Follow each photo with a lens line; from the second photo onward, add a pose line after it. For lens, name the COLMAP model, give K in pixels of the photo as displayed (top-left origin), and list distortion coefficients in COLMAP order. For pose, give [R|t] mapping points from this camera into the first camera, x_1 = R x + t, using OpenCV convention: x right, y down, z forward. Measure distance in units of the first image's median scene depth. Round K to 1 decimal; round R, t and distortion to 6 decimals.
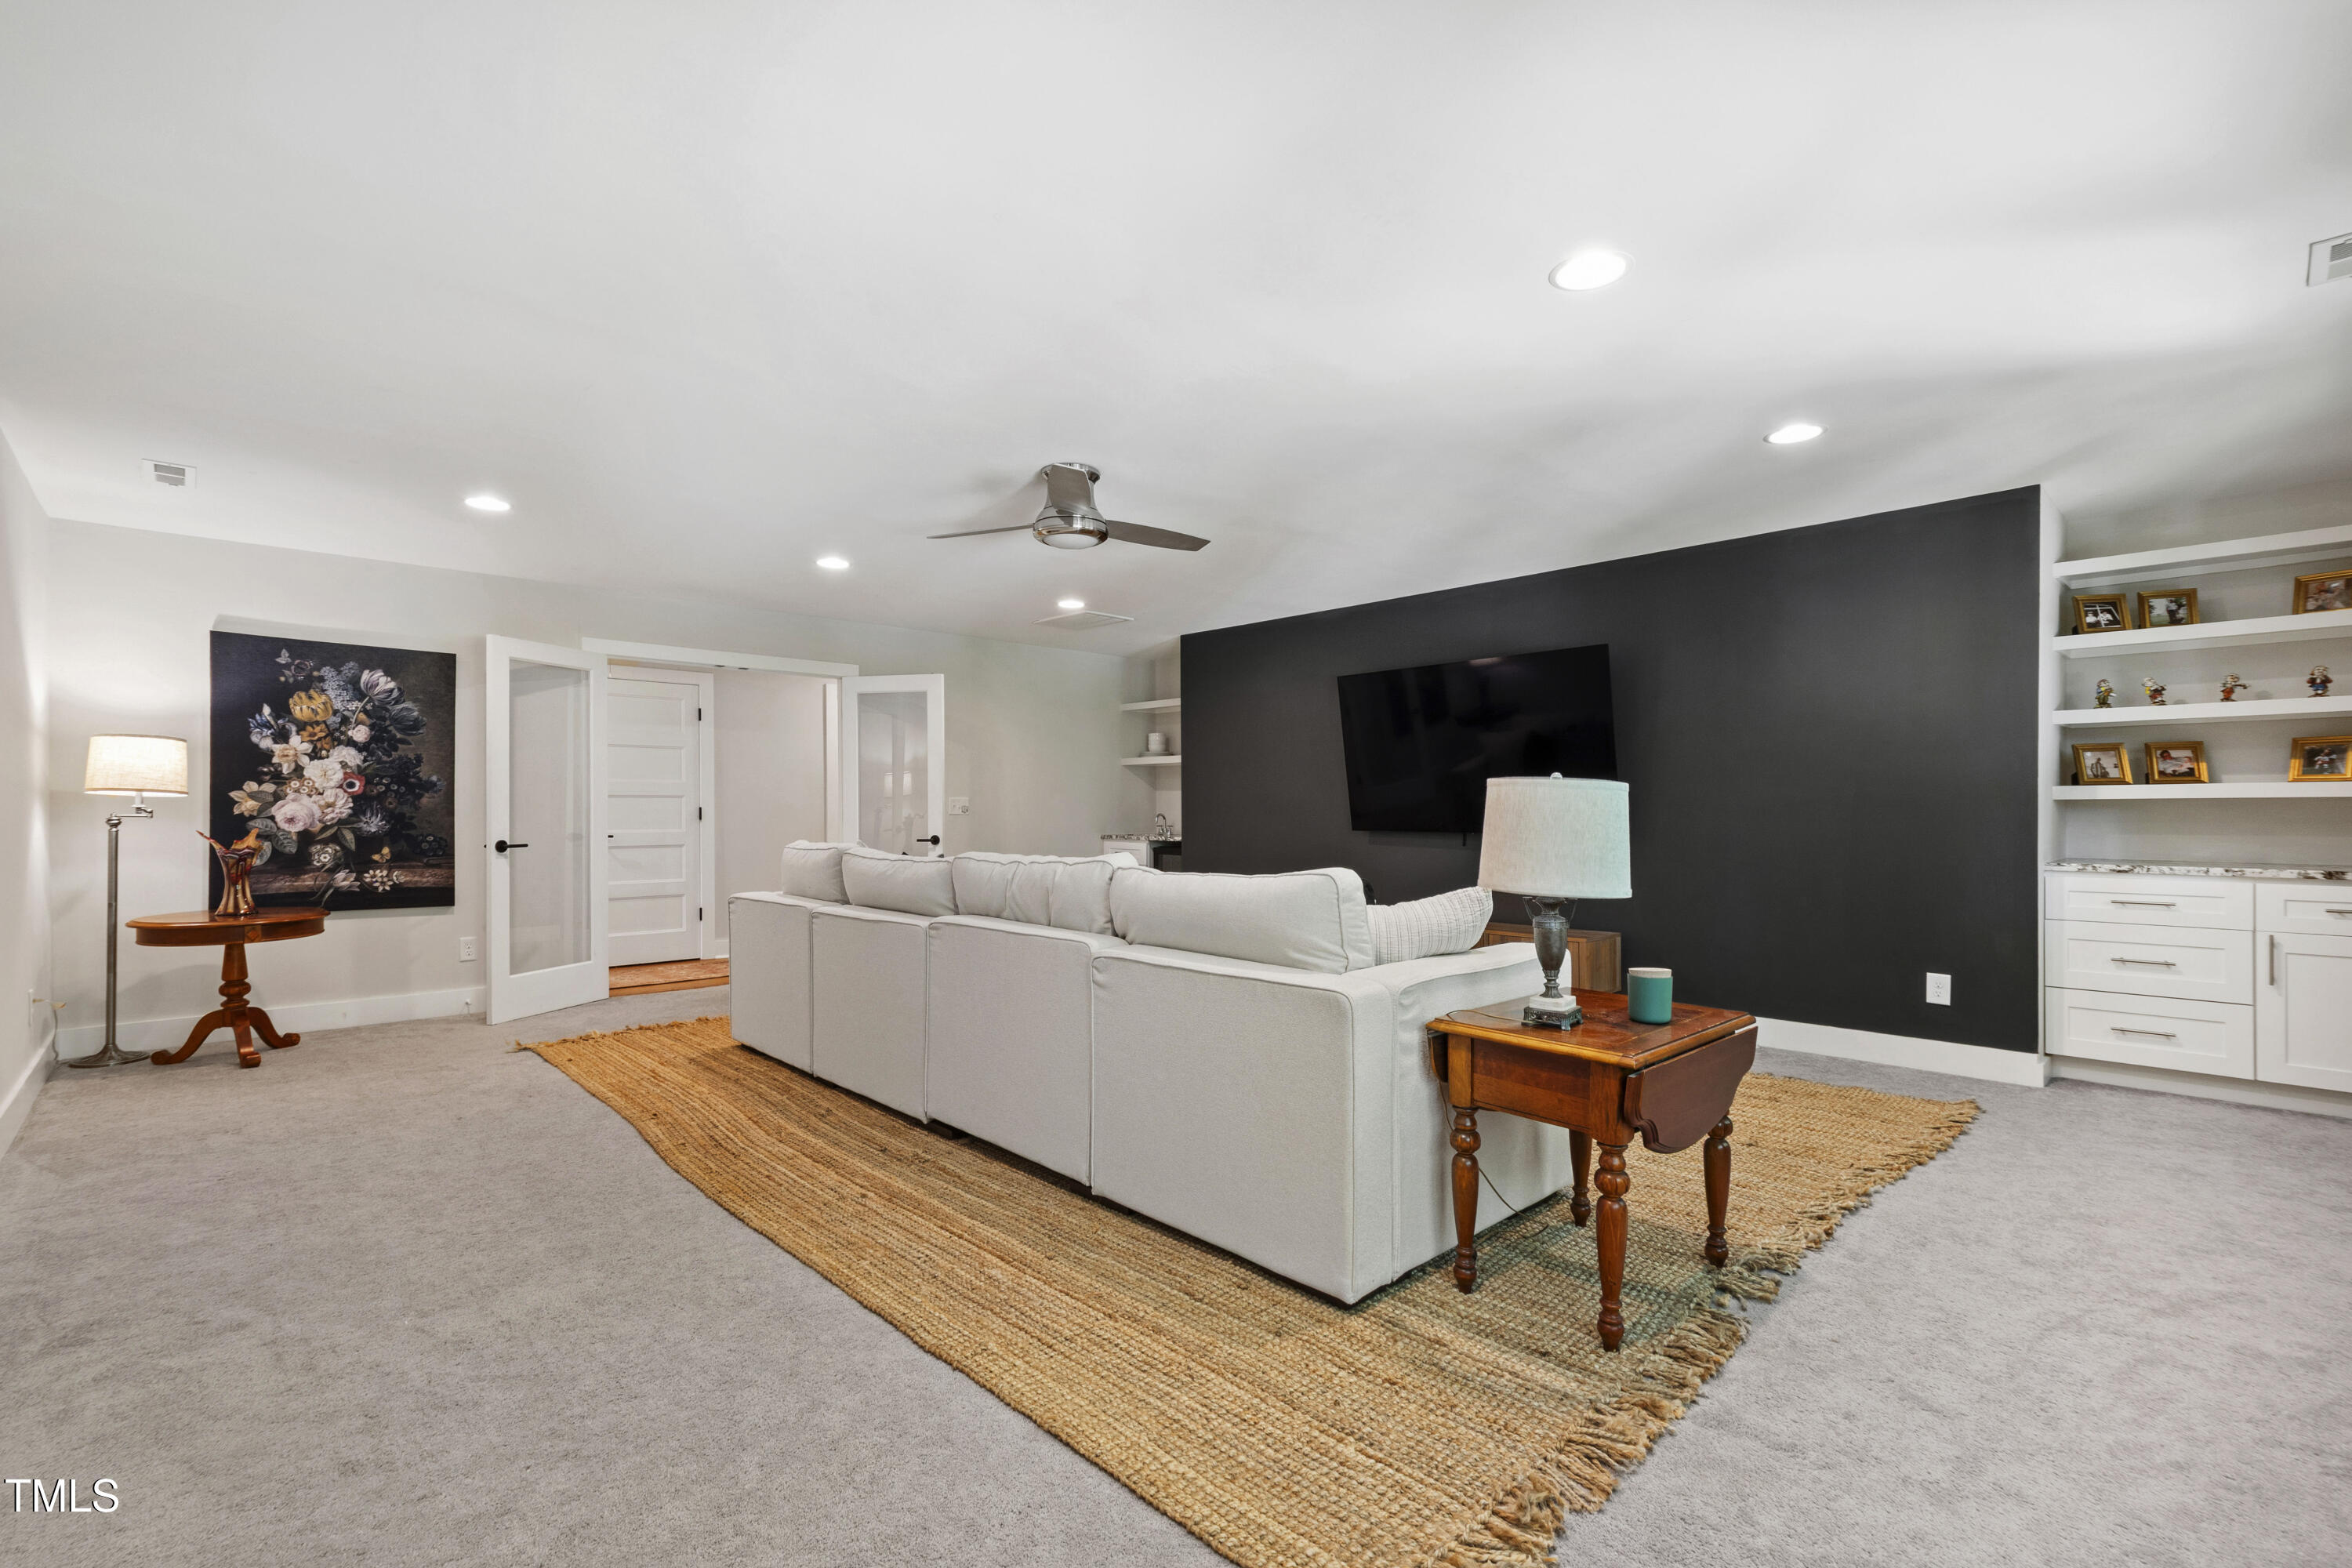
lens RADIAL K [[1051.4, 0, 1185.2], [0, 1051.4, 804.6], [0, 0, 1]] dist [-0.007556, 0.005165]
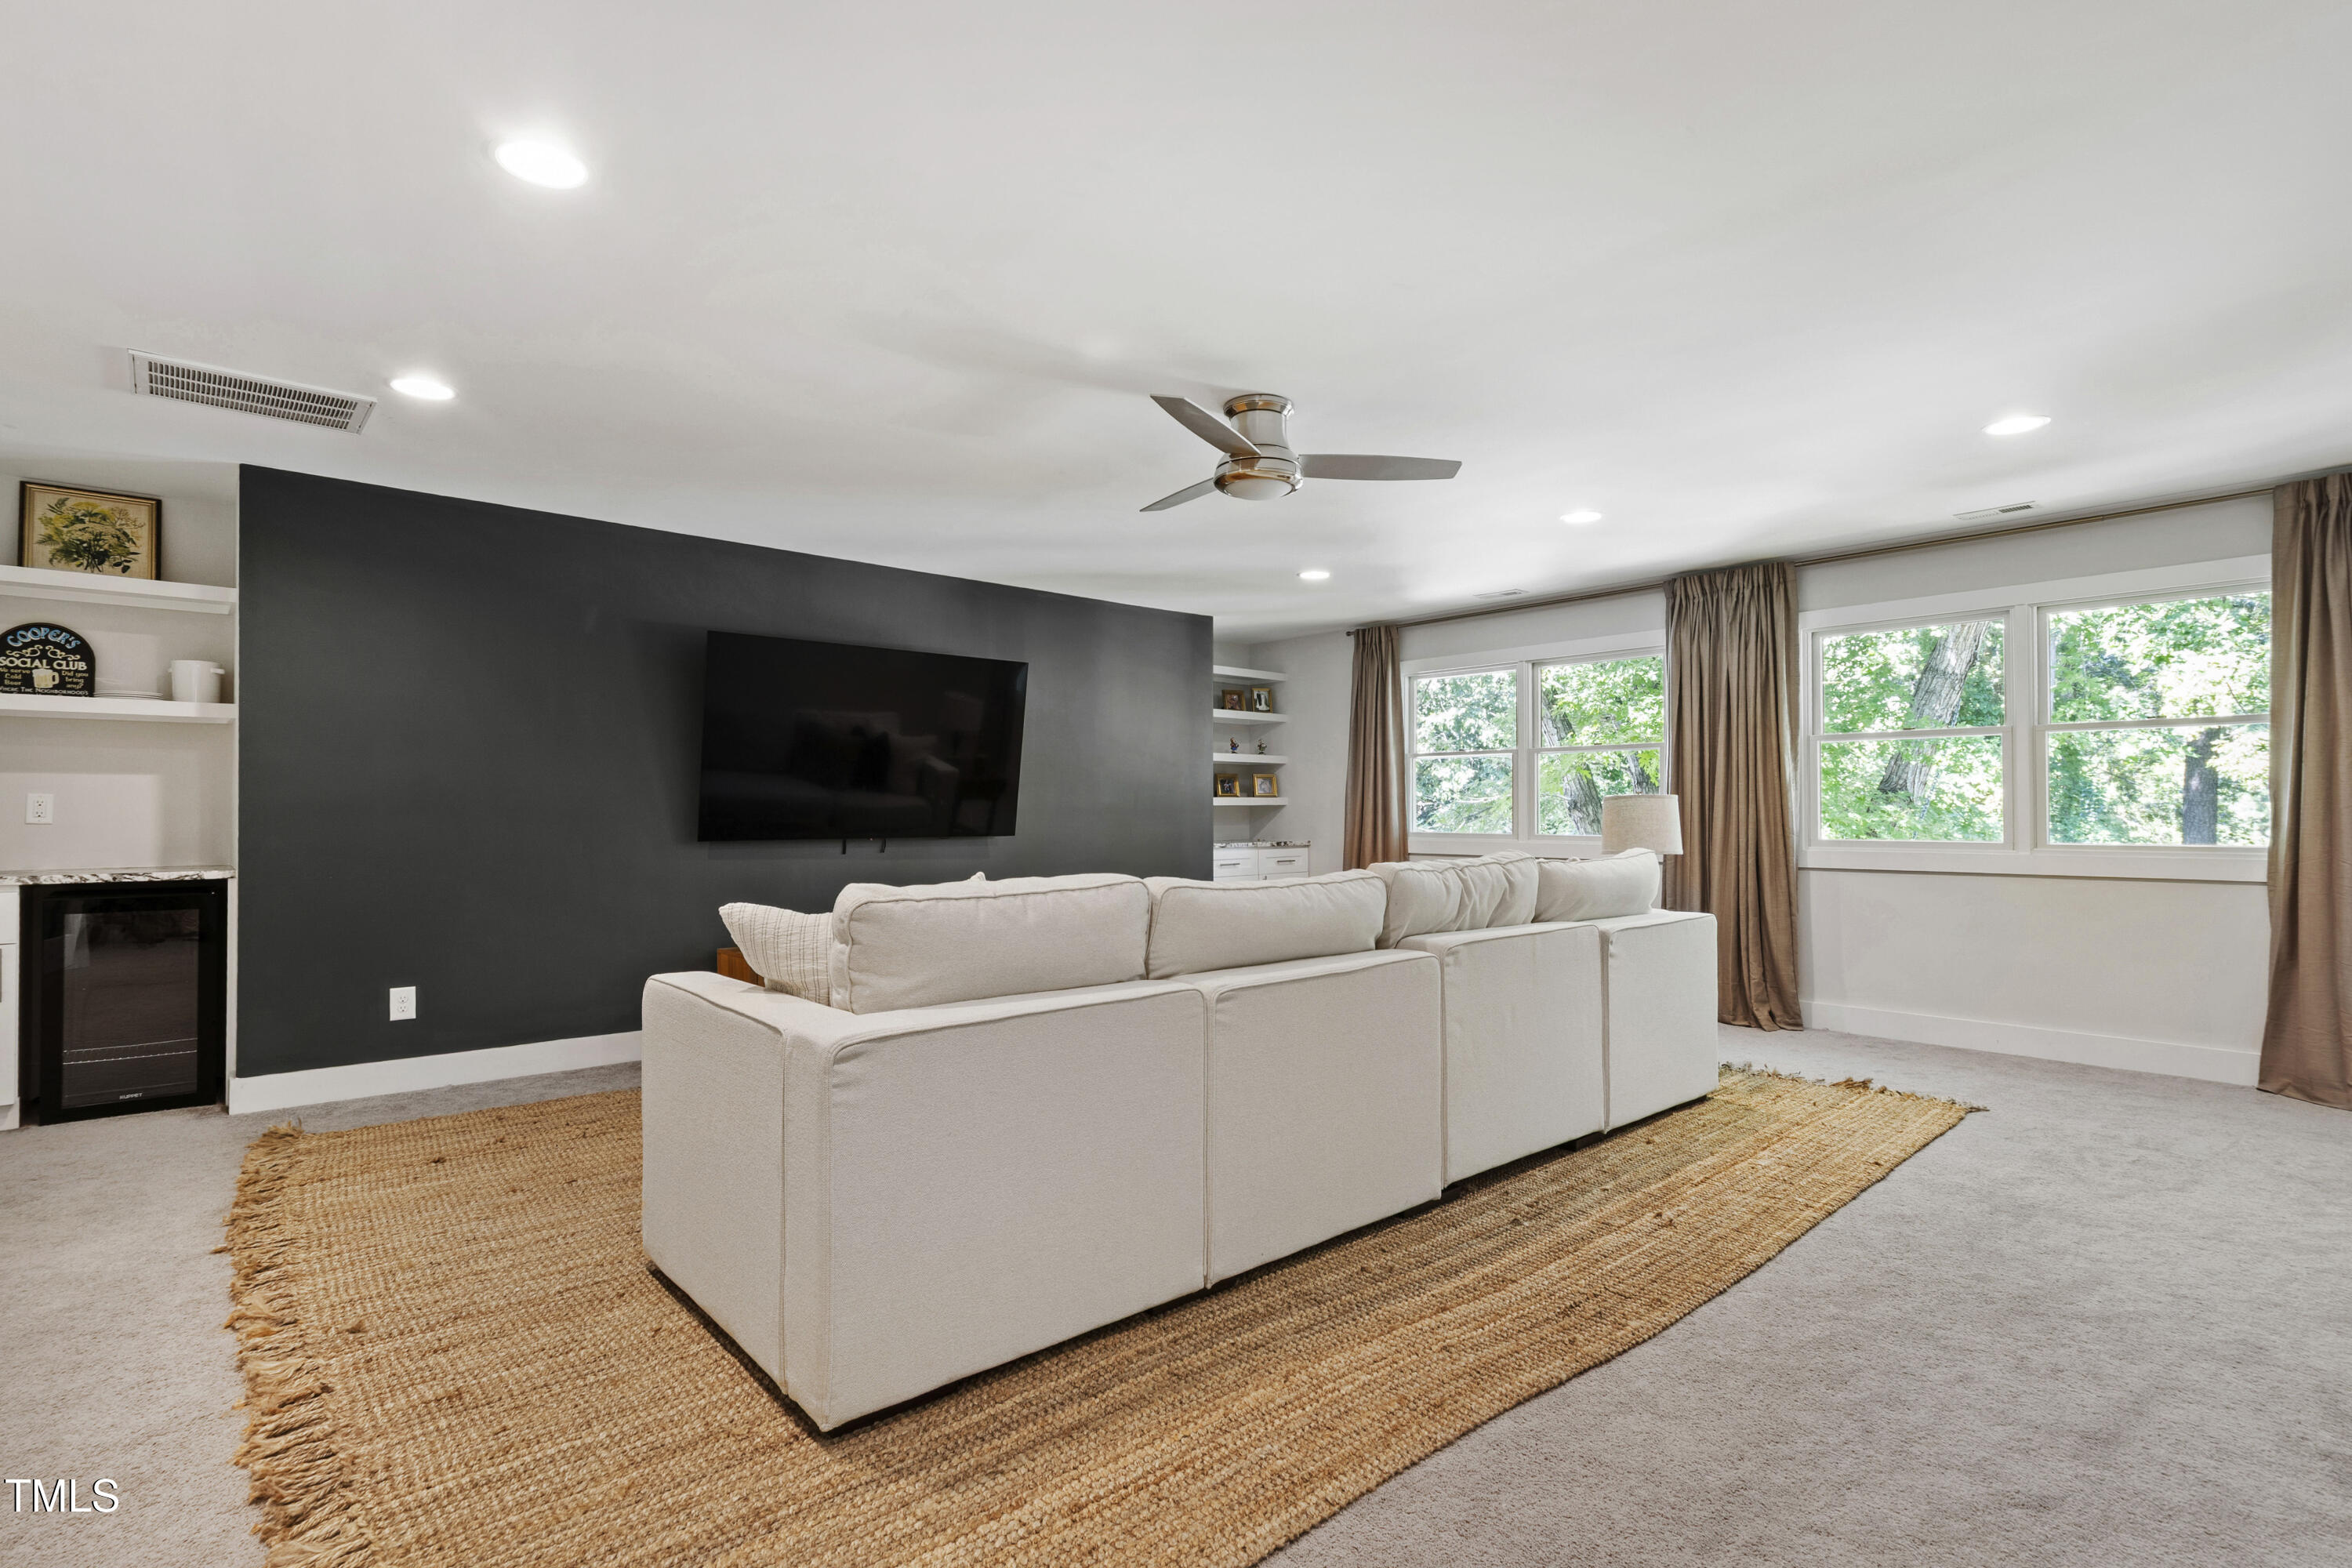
lens RADIAL K [[1110.9, 0, 1185.8], [0, 1110.9, 799.5], [0, 0, 1]] dist [0.001952, 0.000102]
pose [[0.040057, 0.009588, 0.999151, -0.970717], [-0.002213, 0.999952, -0.009507, 0.003138], [-0.999195, -0.001831, 0.040076, 1.010073]]
